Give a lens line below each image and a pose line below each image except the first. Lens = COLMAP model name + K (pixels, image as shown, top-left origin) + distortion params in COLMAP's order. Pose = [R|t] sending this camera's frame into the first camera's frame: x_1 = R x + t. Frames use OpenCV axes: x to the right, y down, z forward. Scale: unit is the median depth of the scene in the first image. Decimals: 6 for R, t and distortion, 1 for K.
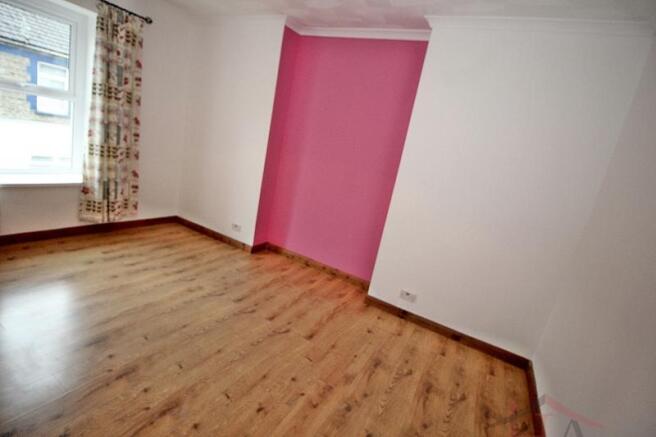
lens RADIAL K [[304.6, 0, 330.0], [0, 304.6, 215.3], [0, 0, 1]] dist [0.003148, -0.014586]
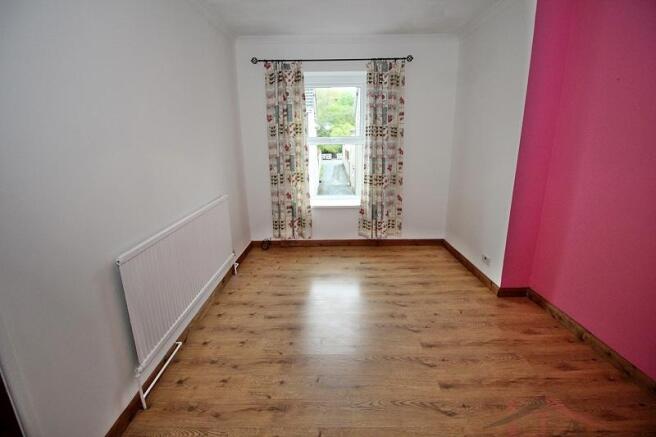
lens RADIAL K [[304.6, 0, 330.0], [0, 304.6, 215.3], [0, 0, 1]] dist [0.003148, -0.014586]
pose [[0.467973, 0.029515, -0.883250, 0.255410], [-0.092993, 0.995538, -0.016004, -0.033701], [0.878837, 0.089625, 0.468629, 0.281704]]
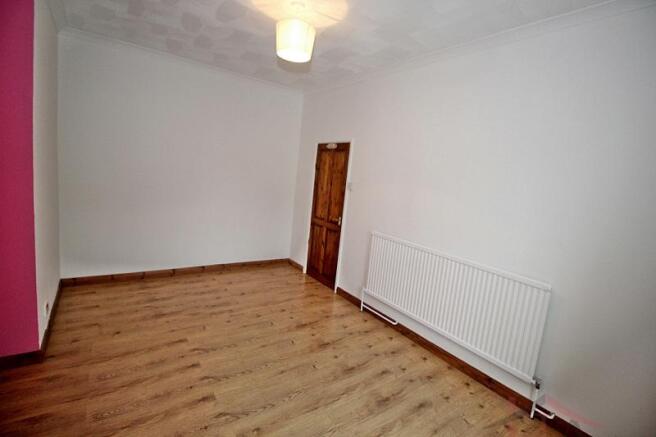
lens RADIAL K [[304.6, 0, 330.0], [0, 304.6, 215.3], [0, 0, 1]] dist [0.003148, -0.014586]
pose [[-0.859877, -0.340477, 0.380377, -0.569336], [-0.170230, 0.893694, 0.415131, -0.388148], [-0.481283, 0.292210, -0.826426, 1.113484]]
